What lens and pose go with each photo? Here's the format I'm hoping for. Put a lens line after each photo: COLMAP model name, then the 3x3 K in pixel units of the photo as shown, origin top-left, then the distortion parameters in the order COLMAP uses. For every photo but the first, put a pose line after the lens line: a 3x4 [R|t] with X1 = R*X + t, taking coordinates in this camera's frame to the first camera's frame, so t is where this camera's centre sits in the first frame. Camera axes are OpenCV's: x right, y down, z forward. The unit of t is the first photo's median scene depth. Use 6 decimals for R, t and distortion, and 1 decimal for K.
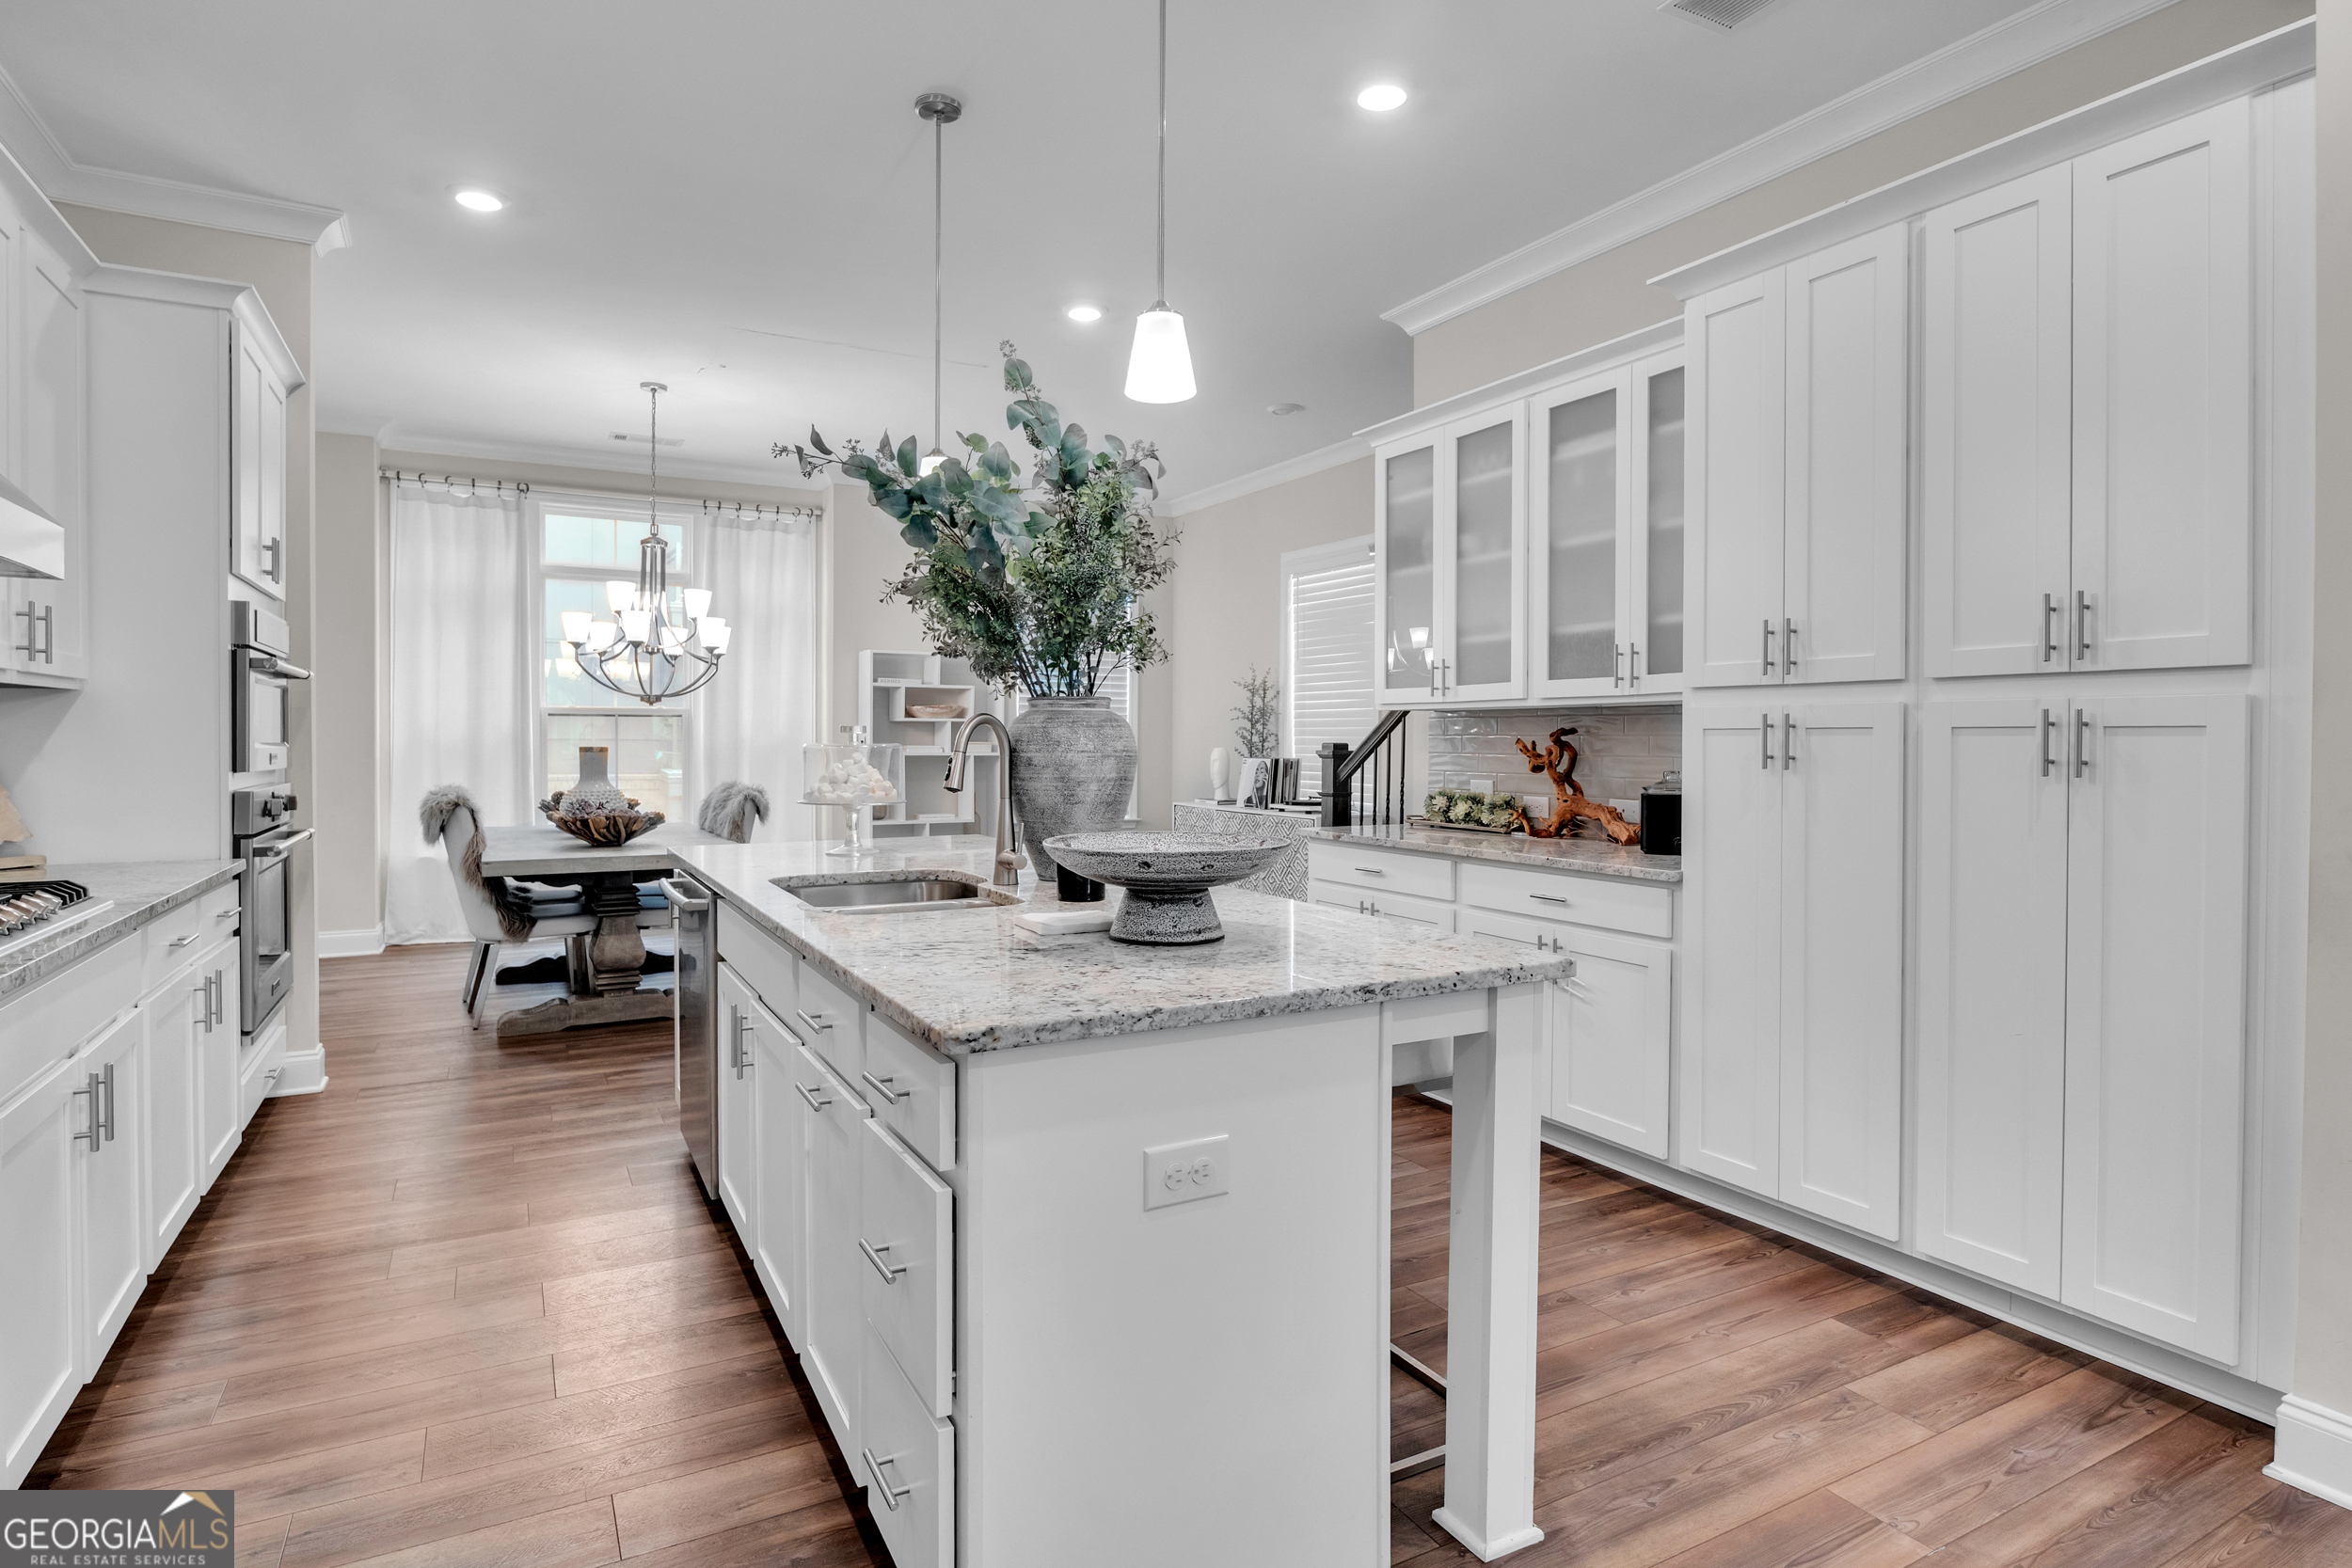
lens RADIAL K [[1218.0, 0, 1167.9], [0, 1218.0, 748.0], [0, 0, 1]] dist [-0.009950, 0.000640]
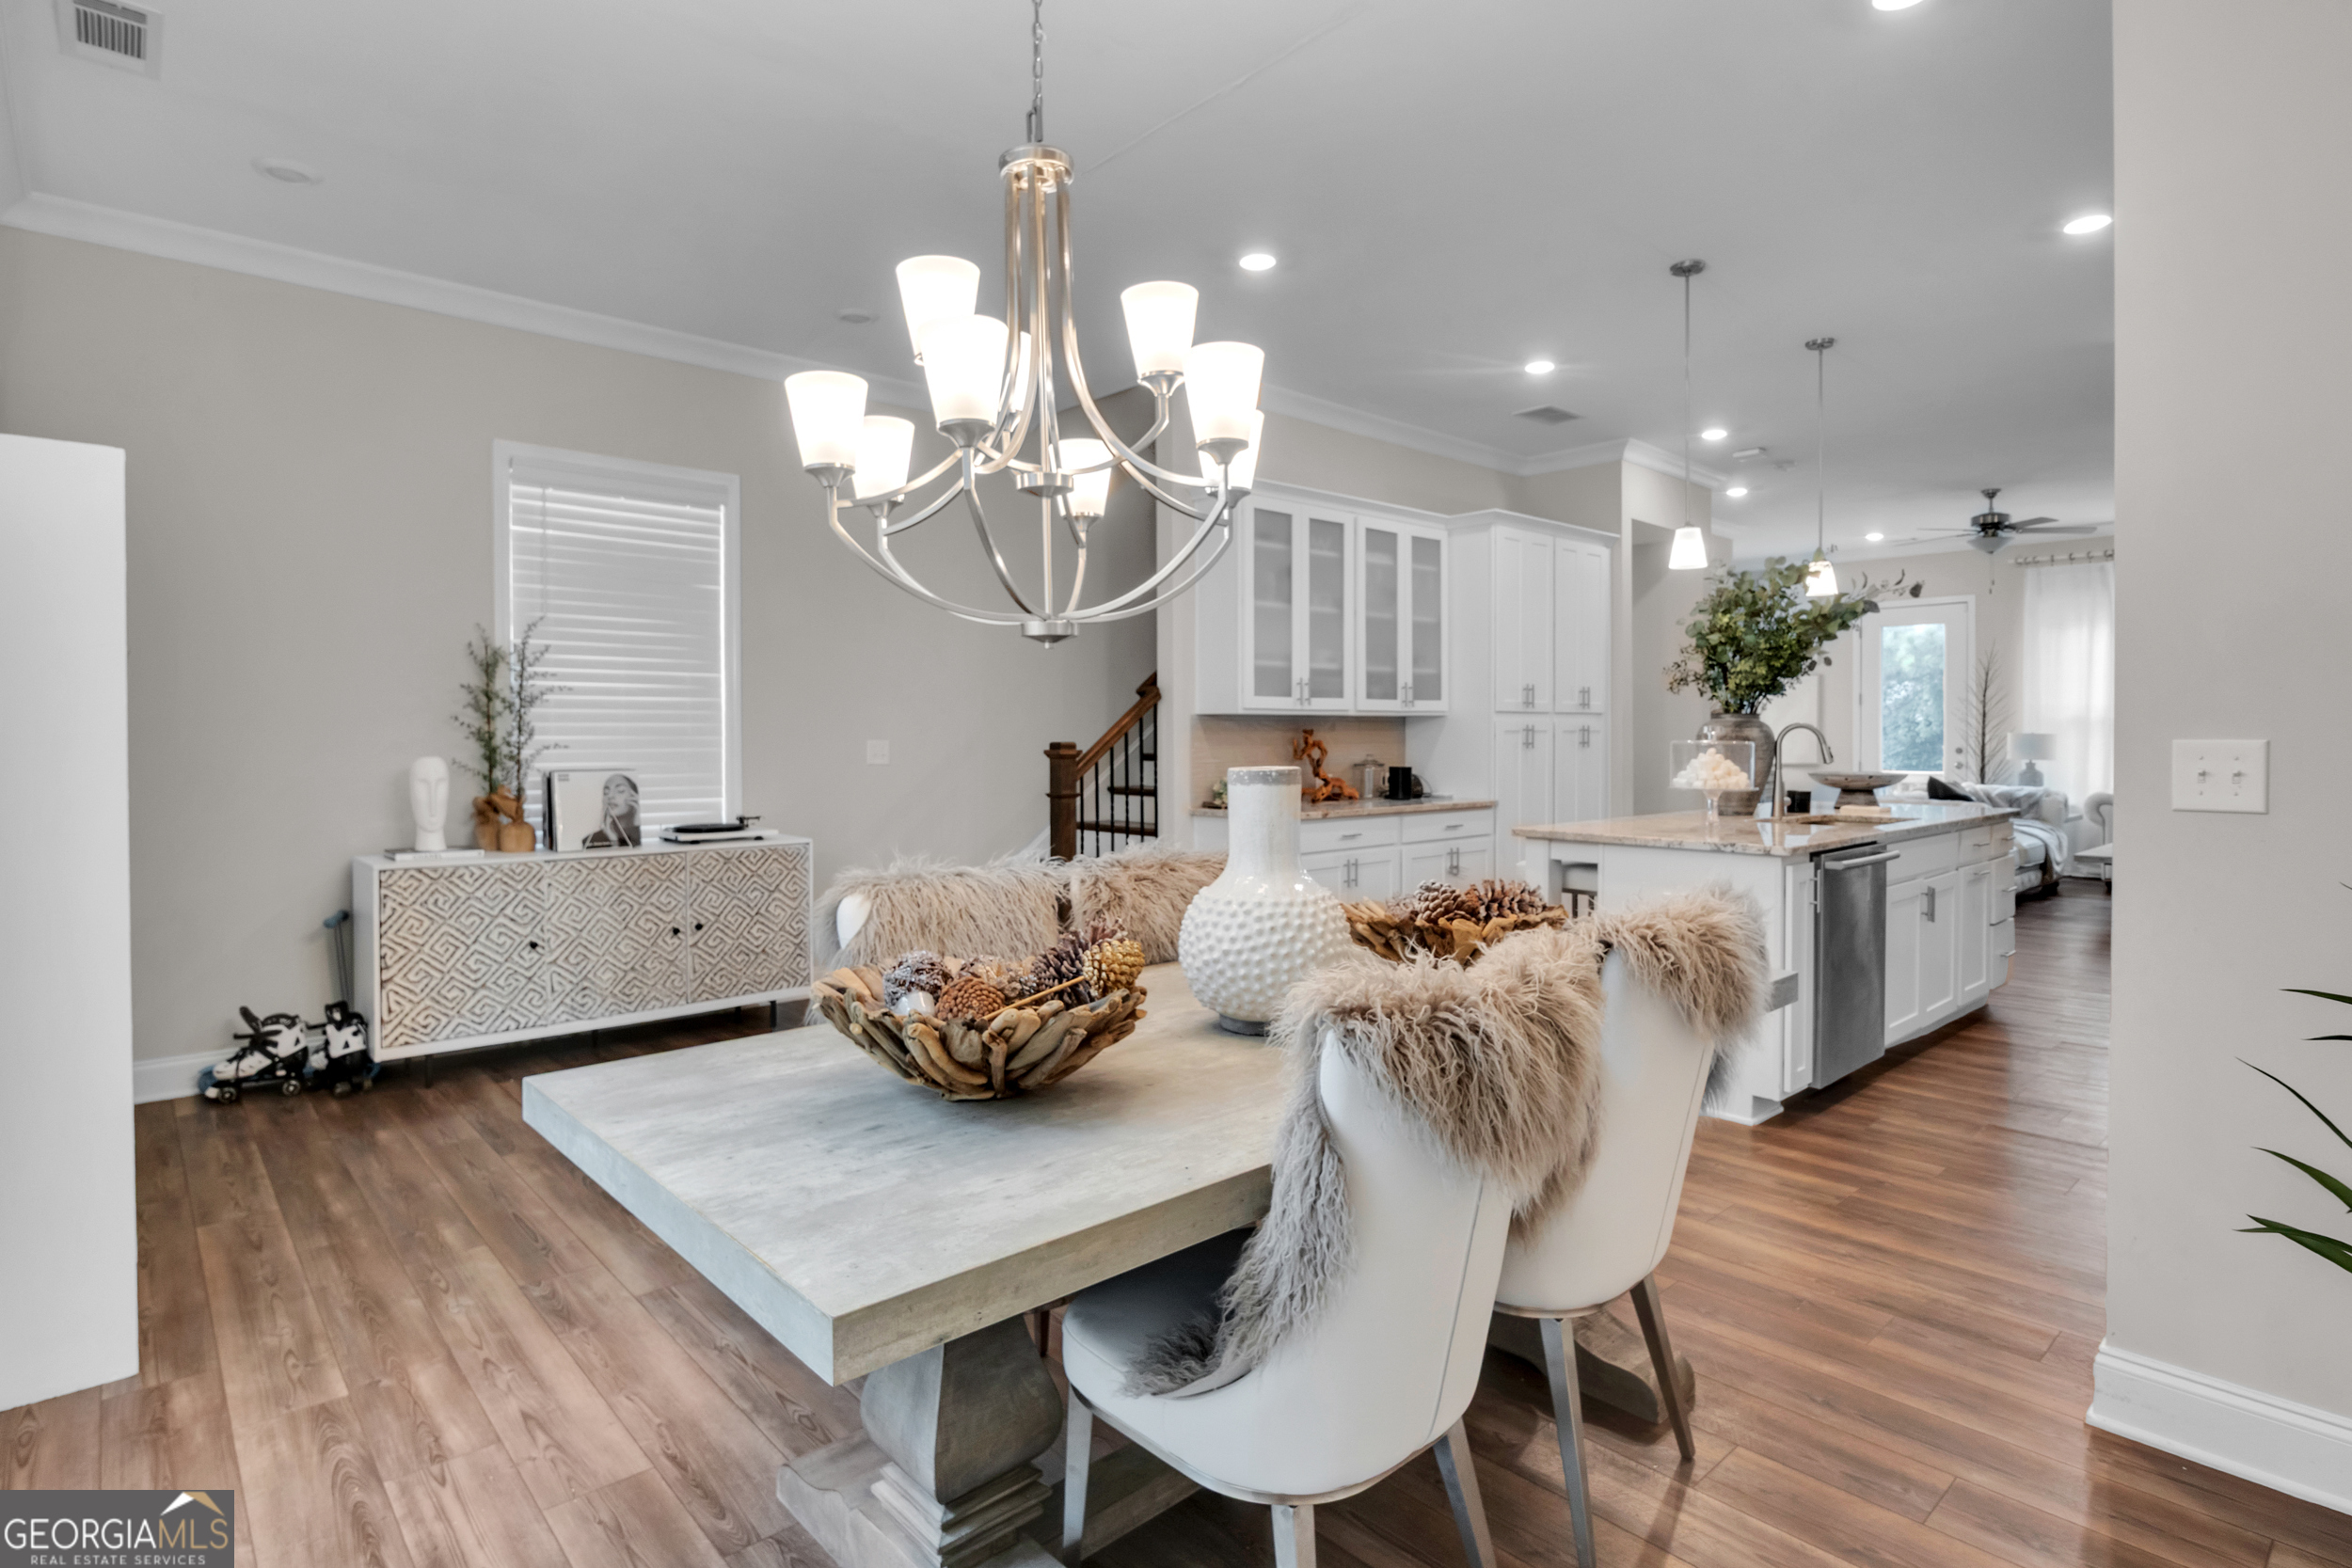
lens RADIAL K [[1190.7, 0, 1210.0], [0, 1190.7, 760.1], [0, 0, 1]] dist [-0.020935, 0.000595]
pose [[-0.257672, -0.022273, 0.965976, -1.051902], [0.010961, 0.999603, 0.025972, -0.017133], [-0.966170, 0.017281, -0.257325, 1.472208]]
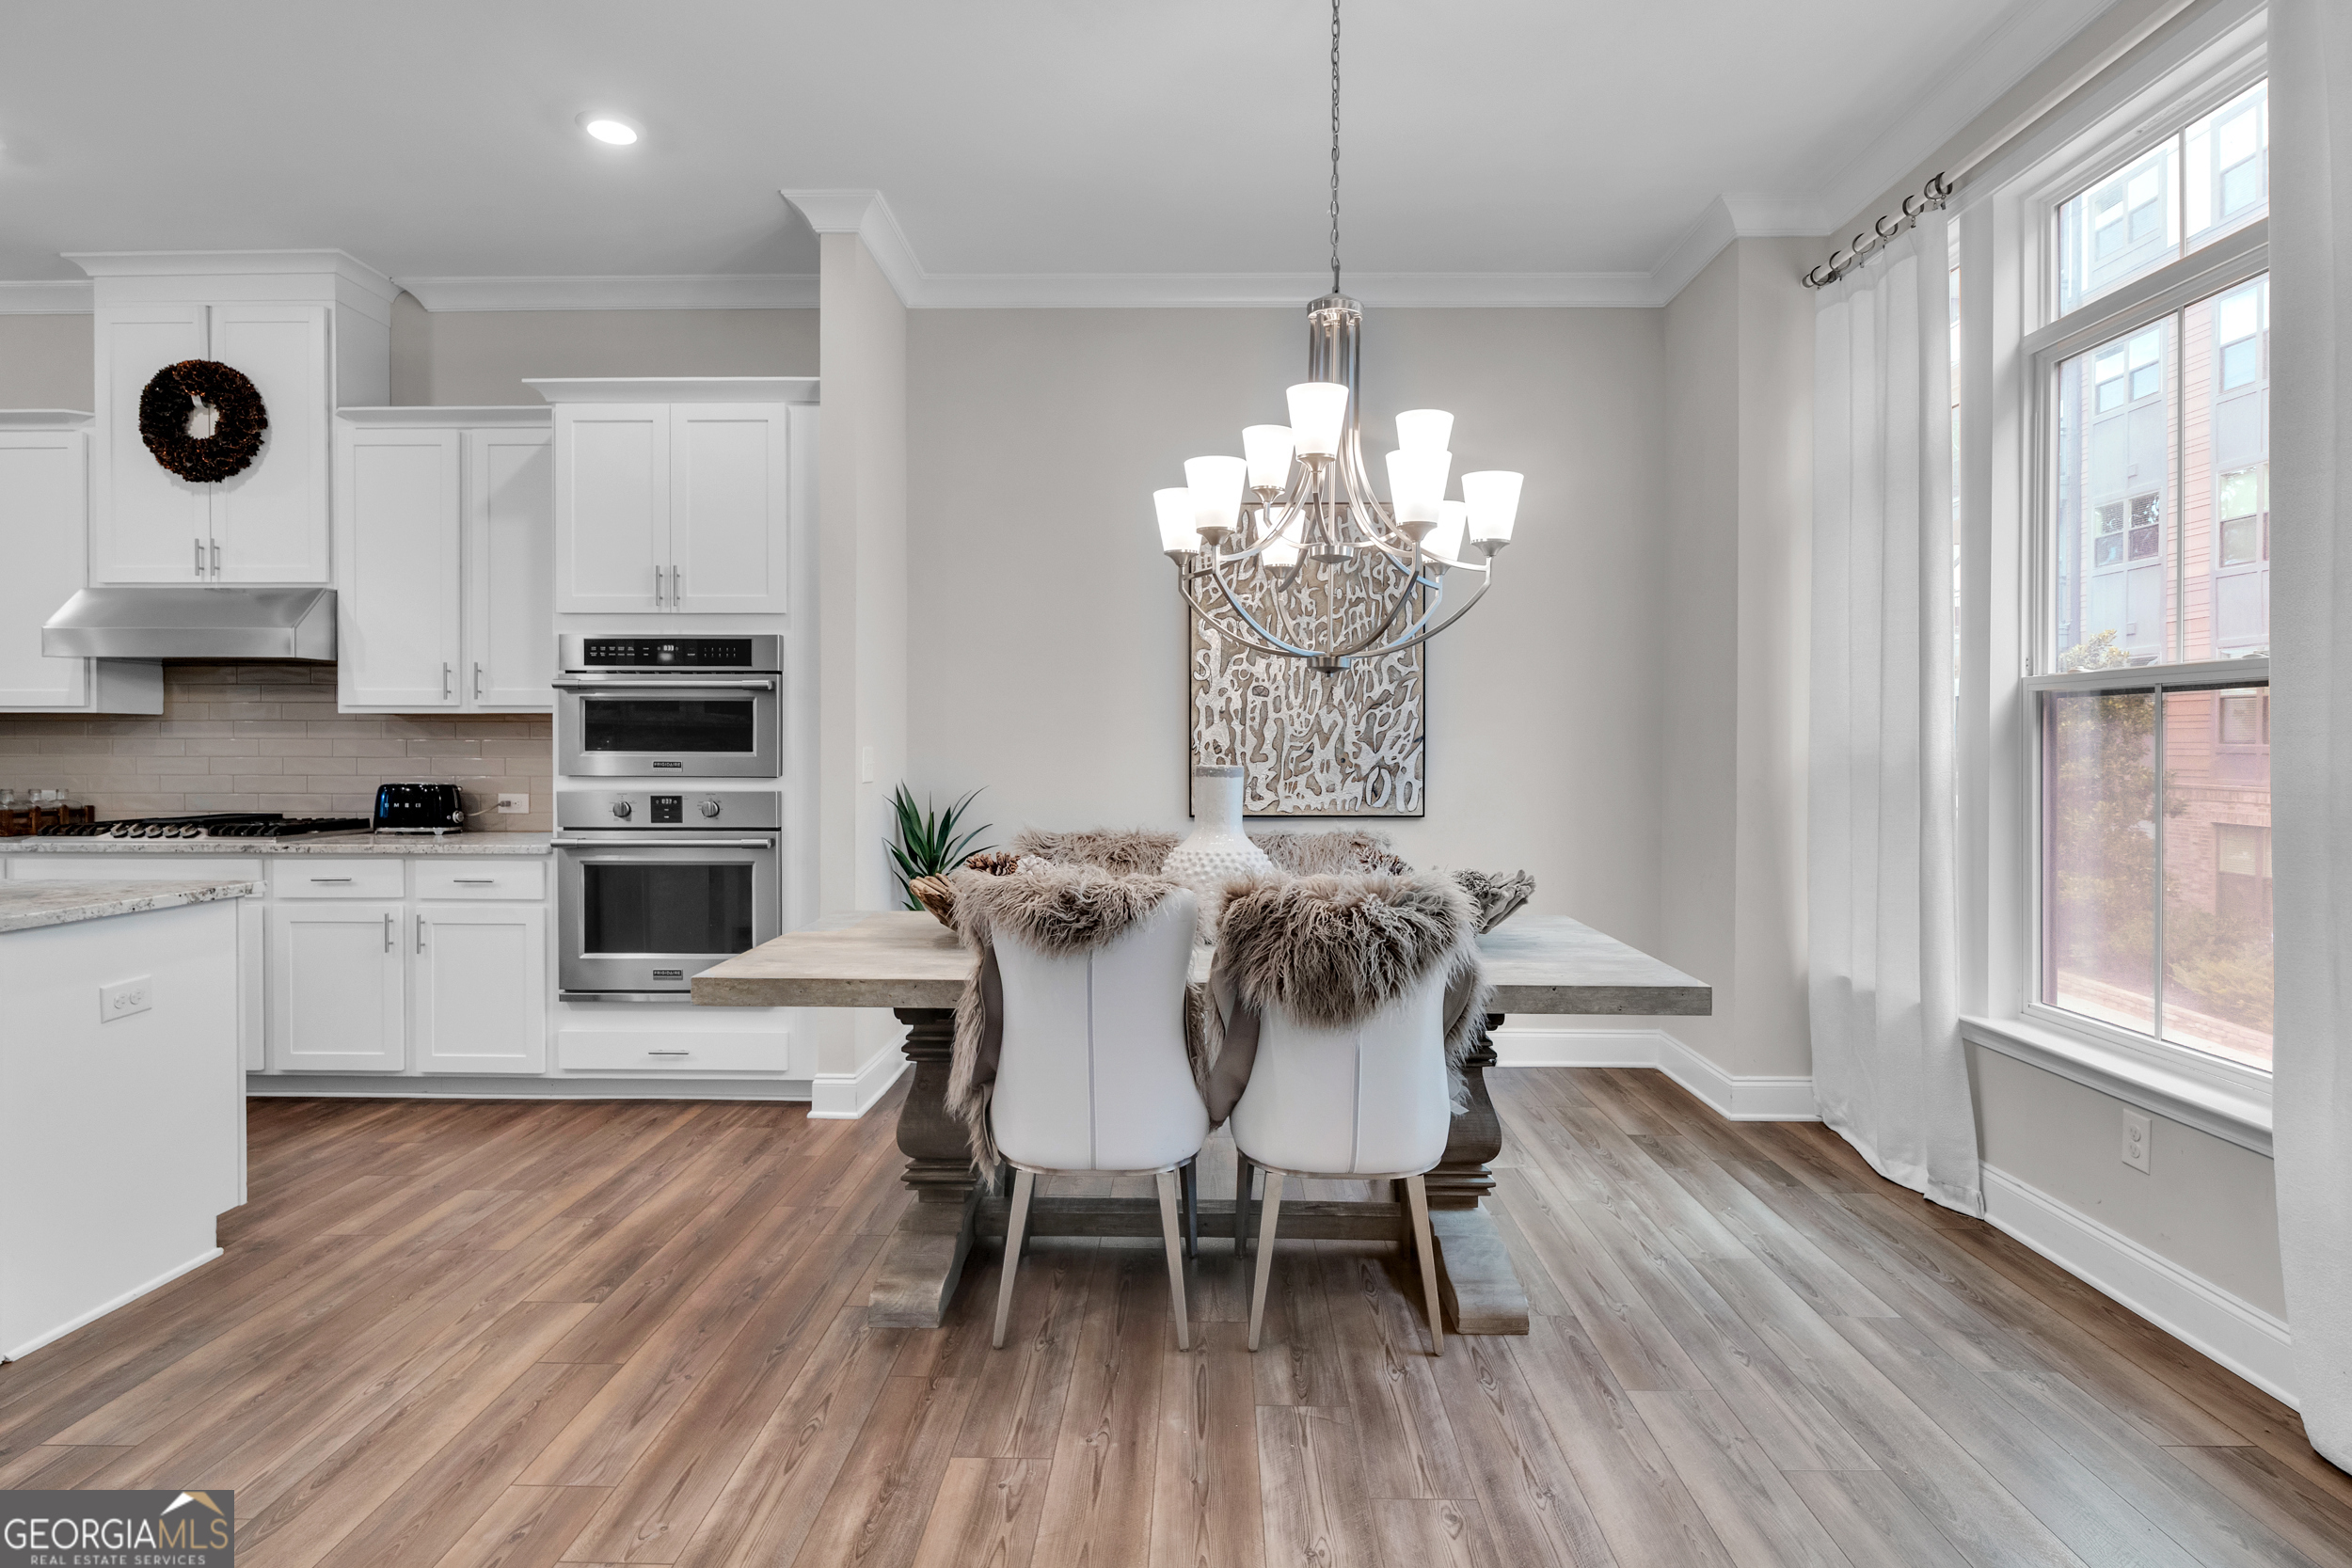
lens RADIAL K [[1185.9, 0, 1167.6], [0, 1185.9, 757.4], [0, 0, 1]] dist [-0.011341, 0.000820]
pose [[-0.506627, 0.004486, -0.862154, -0.007077], [-0.011072, 0.999870, 0.011709, -0.014778], [0.862094, 0.015478, -0.506511, 1.654588]]
